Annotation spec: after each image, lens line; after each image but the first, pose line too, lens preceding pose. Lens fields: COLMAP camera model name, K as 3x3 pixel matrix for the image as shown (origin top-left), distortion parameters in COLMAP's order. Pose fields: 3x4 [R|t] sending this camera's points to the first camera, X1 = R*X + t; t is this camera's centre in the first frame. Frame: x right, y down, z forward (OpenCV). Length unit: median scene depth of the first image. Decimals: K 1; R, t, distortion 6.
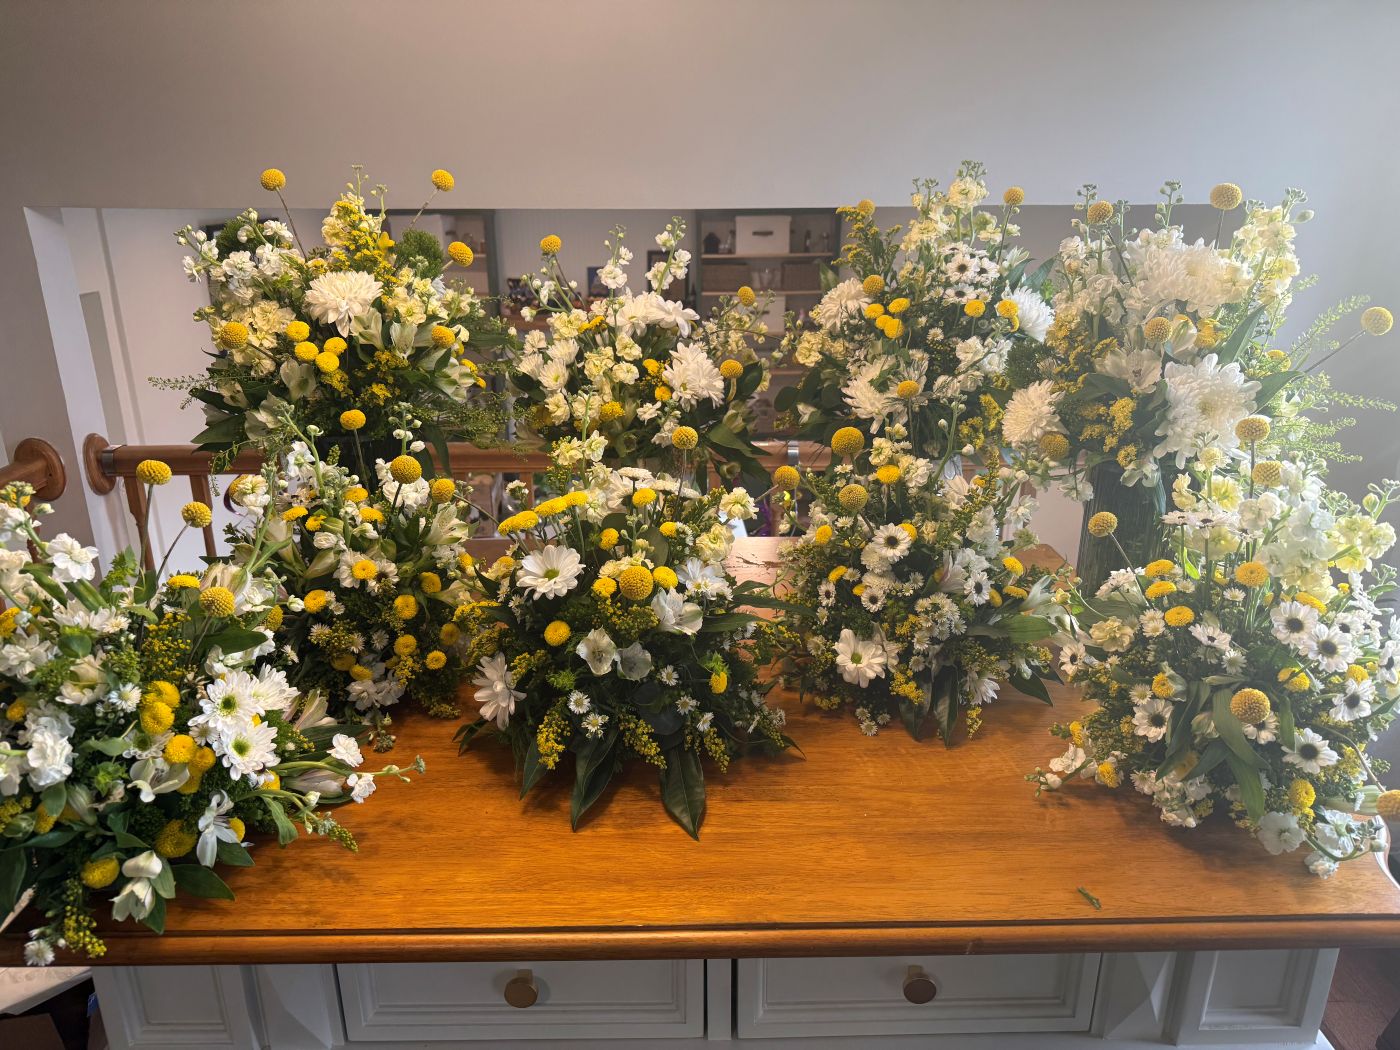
lens RADIAL K [[994.0, 0, 691.8], [0, 994.0, 517.3], [0, 0, 1]] dist [0.120385, -0.146263]
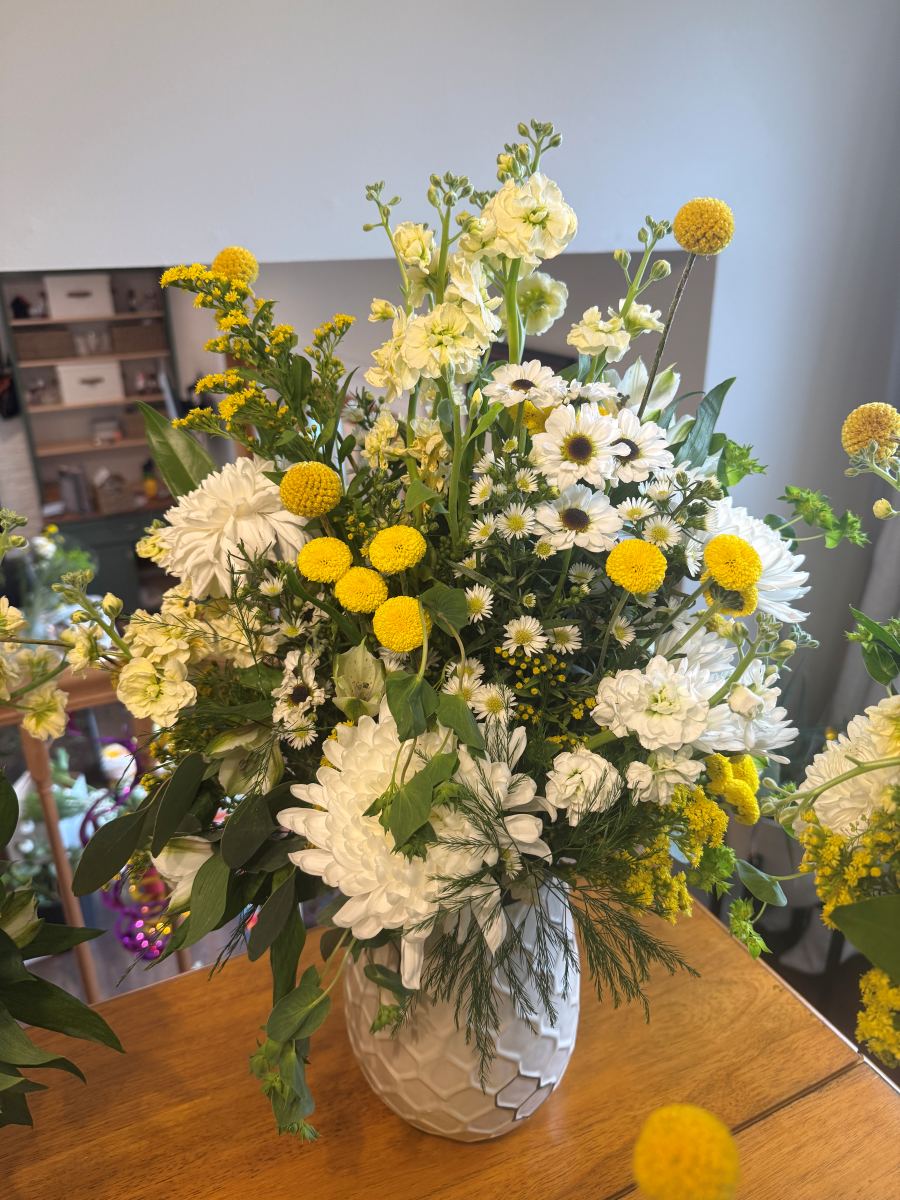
lens RADIAL K [[852.0, 0, 450.0], [0, 852.0, 600.0], [0, 0, 1]] dist [0.120385, -0.146263]
pose [[0.903055, -0.173297, 0.393013, 0.100084], [0.145908, 0.984354, 0.098783, -0.217136], [-0.403982, -0.031863, 0.914212, 0.704466]]
